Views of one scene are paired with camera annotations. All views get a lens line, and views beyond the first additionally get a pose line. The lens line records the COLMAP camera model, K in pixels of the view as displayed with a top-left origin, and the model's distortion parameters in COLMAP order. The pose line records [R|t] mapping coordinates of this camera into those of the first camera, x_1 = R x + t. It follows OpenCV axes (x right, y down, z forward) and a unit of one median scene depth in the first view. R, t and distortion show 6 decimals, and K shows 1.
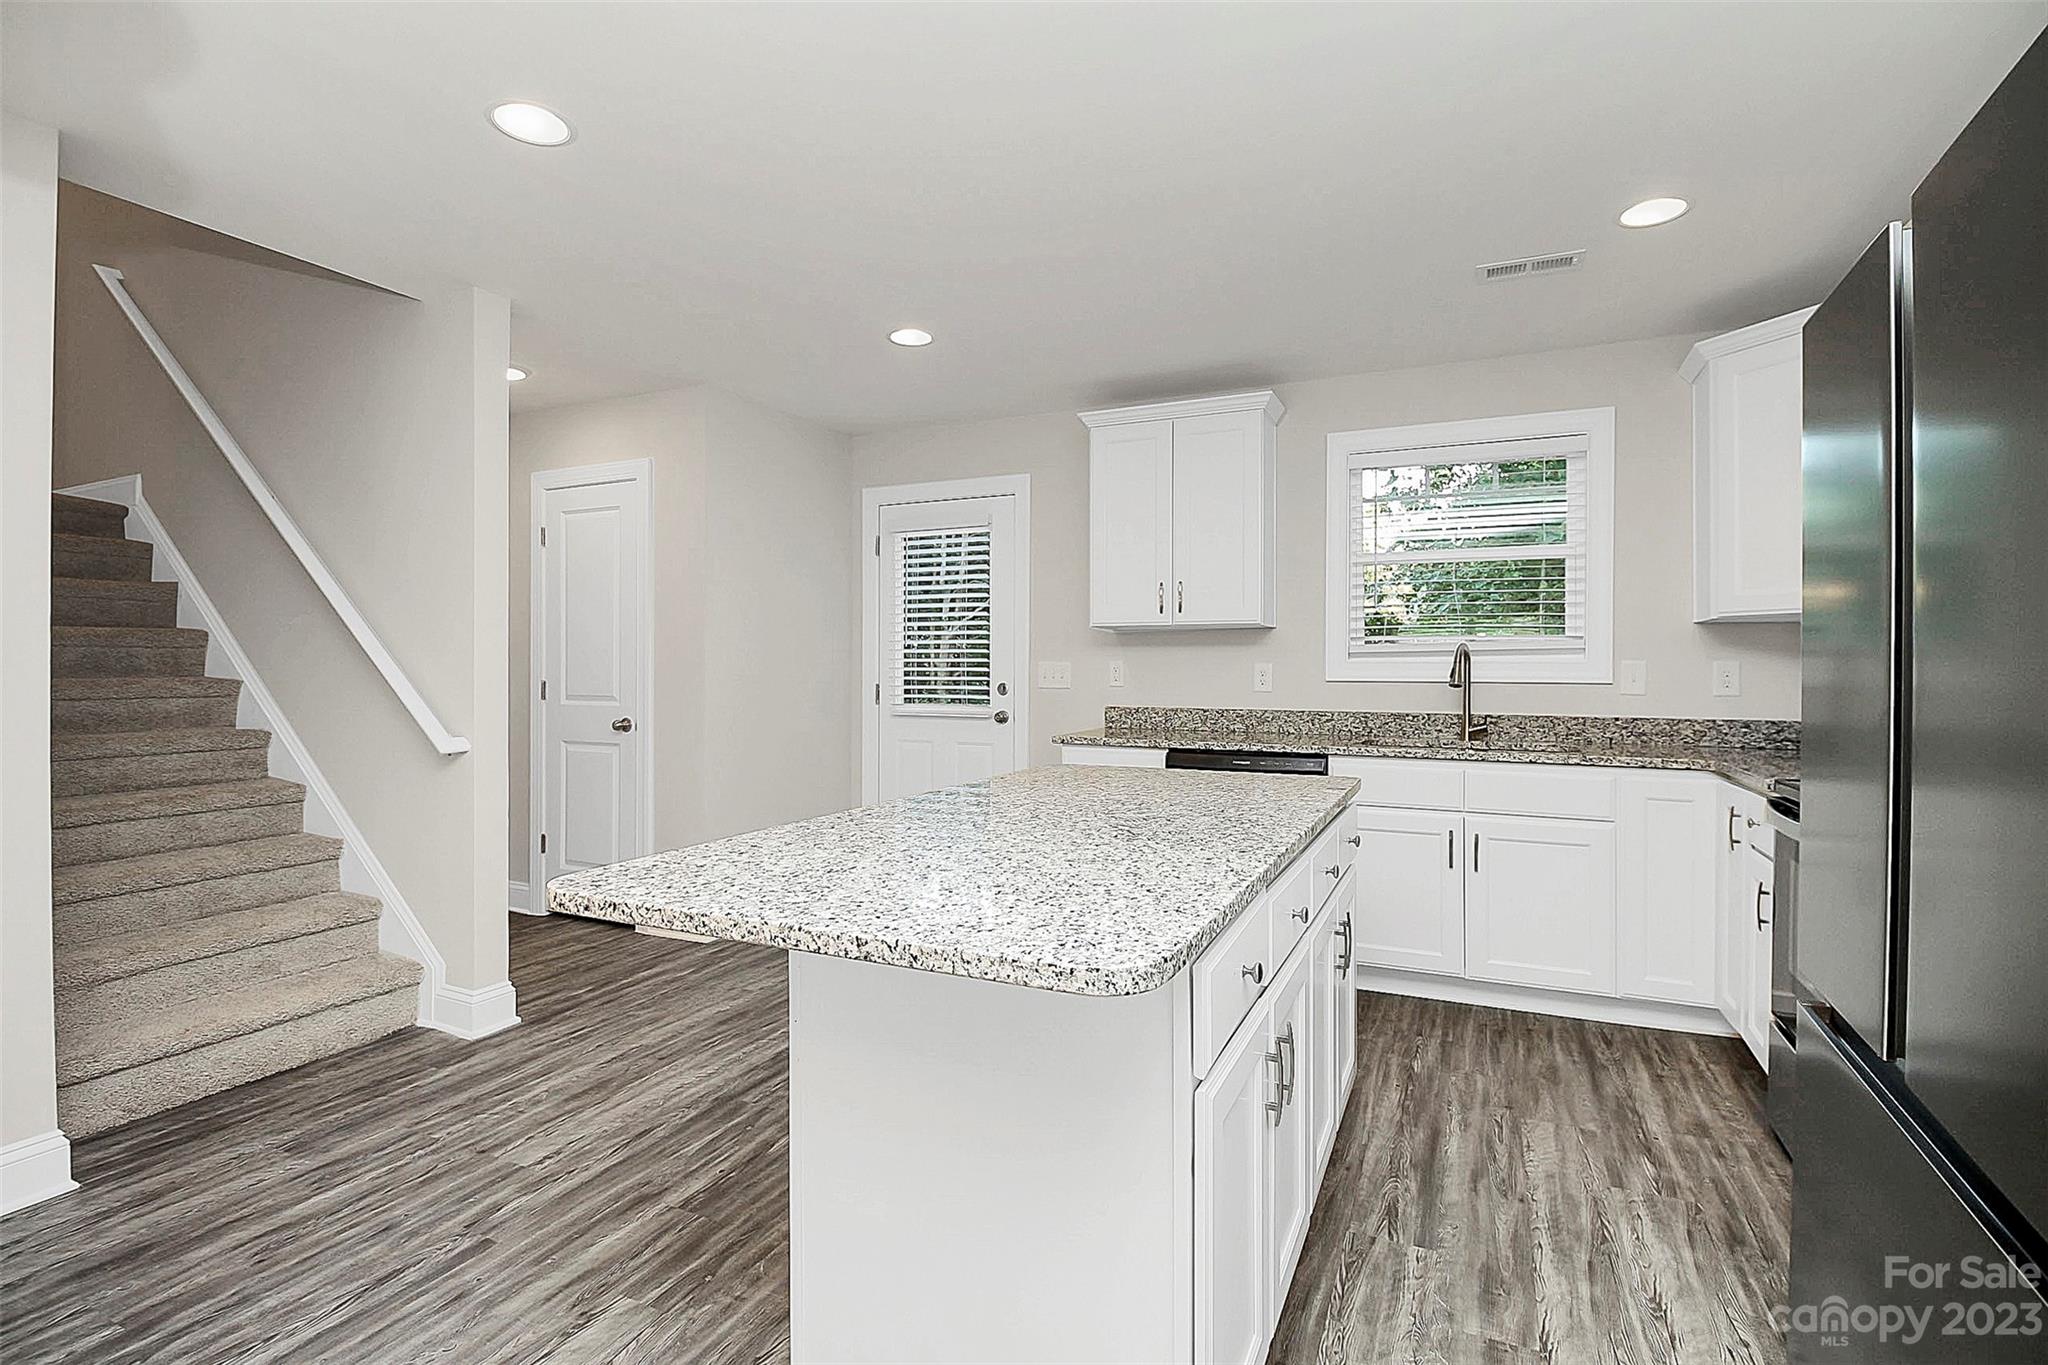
lens RADIAL K [[956.3, 0, 1033.2], [0, 956.3, 670.9], [0, 0, 1]] dist [-0.005679, -0.007500]
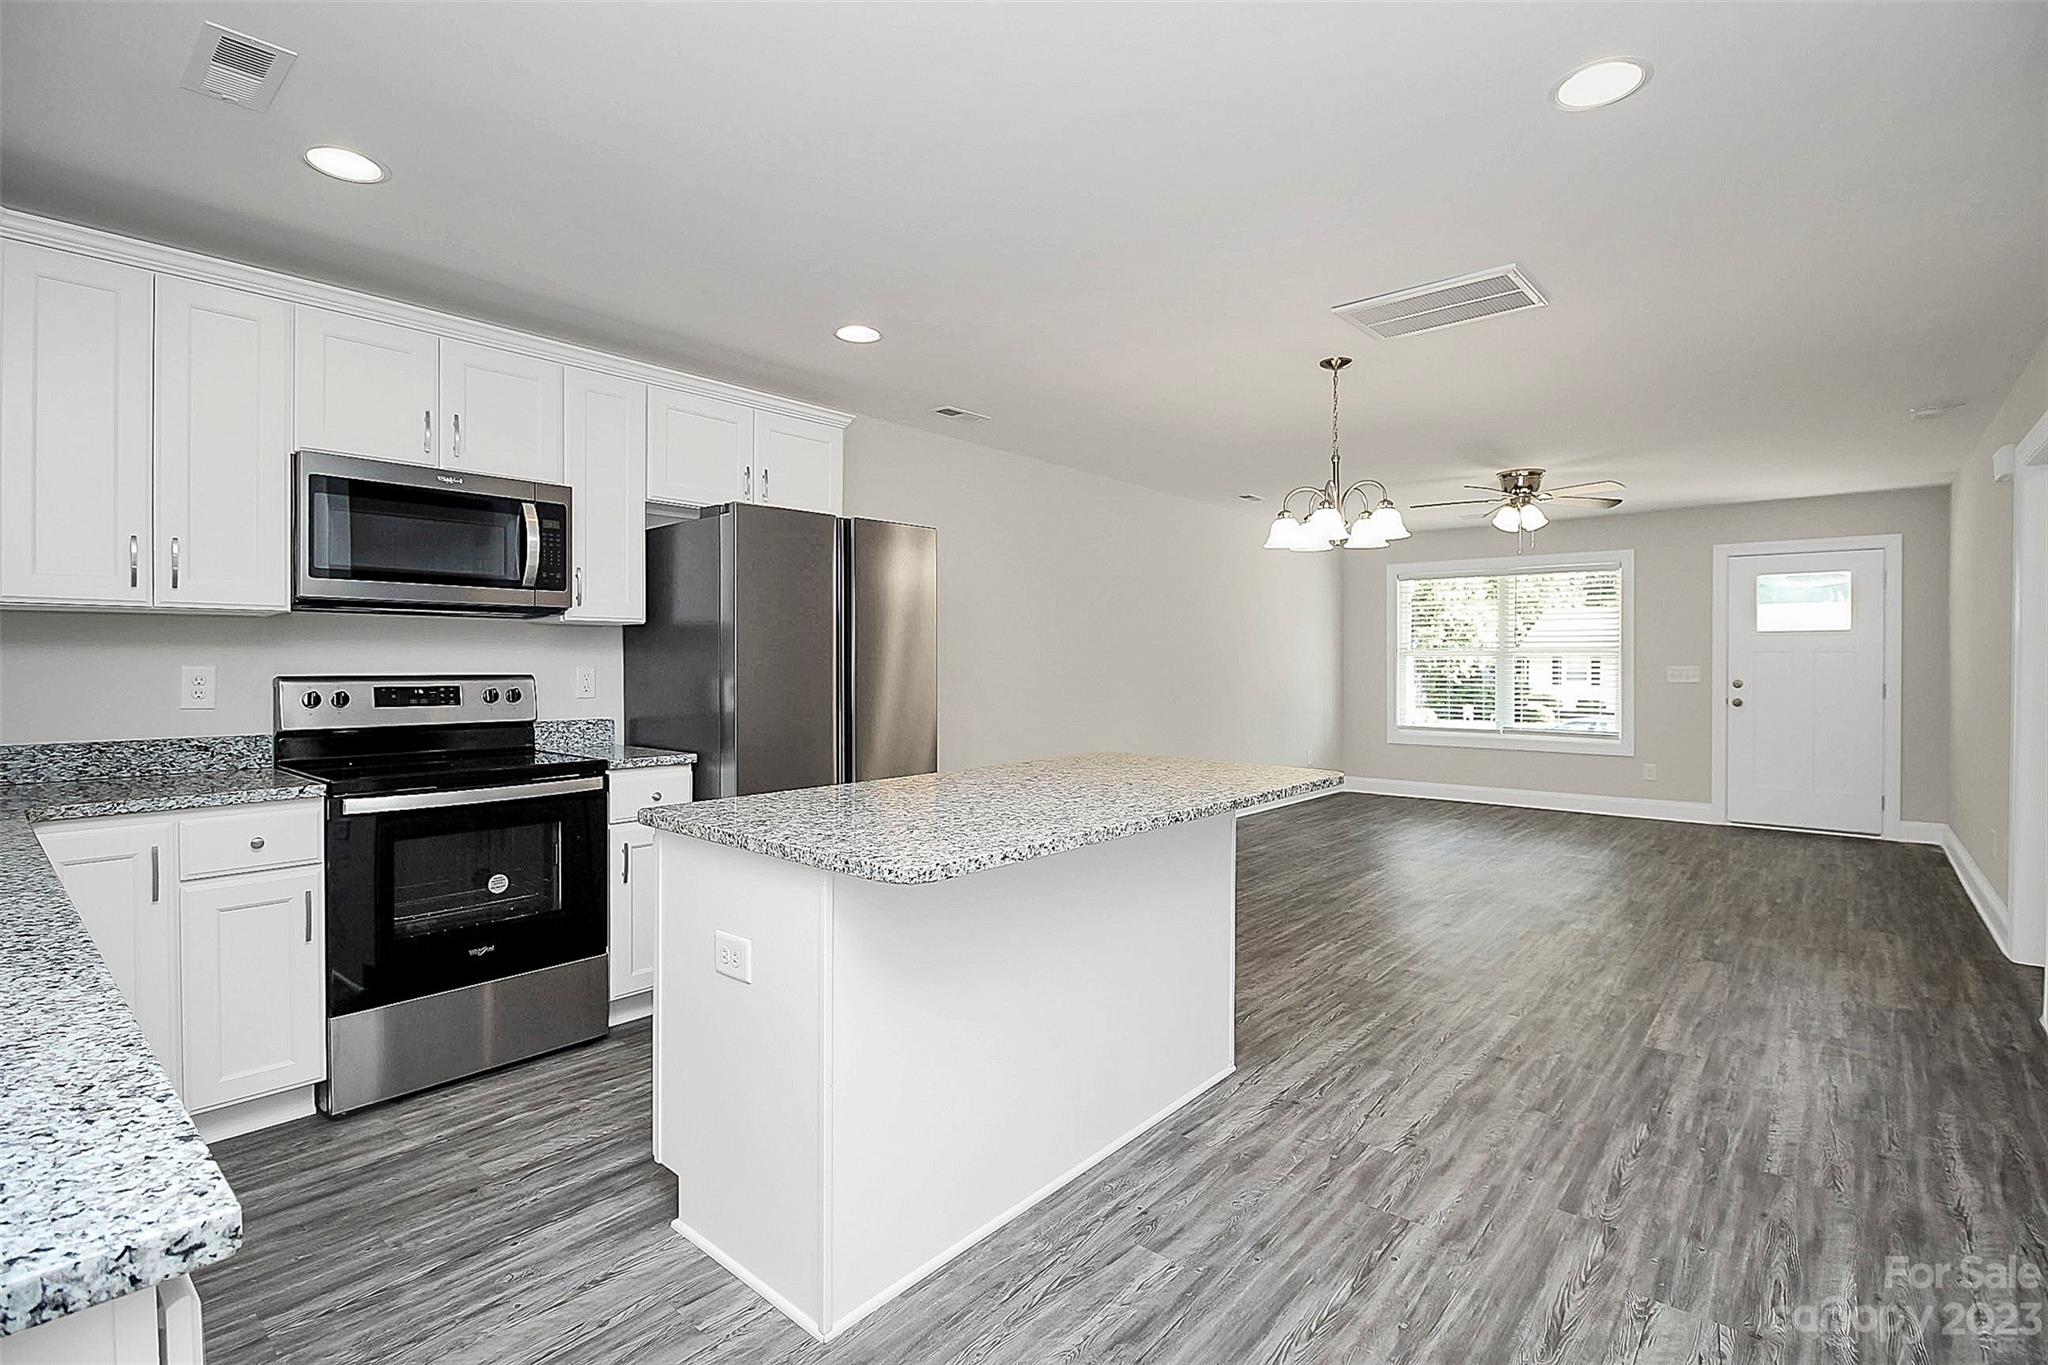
lens RADIAL K [[956.3, 0, 1022.1], [0, 956.3, 675.0], [0, 0, 1]] dist [-0.005679, -0.007500]
pose [[-0.963420, -0.007756, 0.267883, -0.137666], [-0.001320, 0.999706, 0.024195, -0.017247], [-0.267992, 0.022956, -0.963148, 1.157017]]
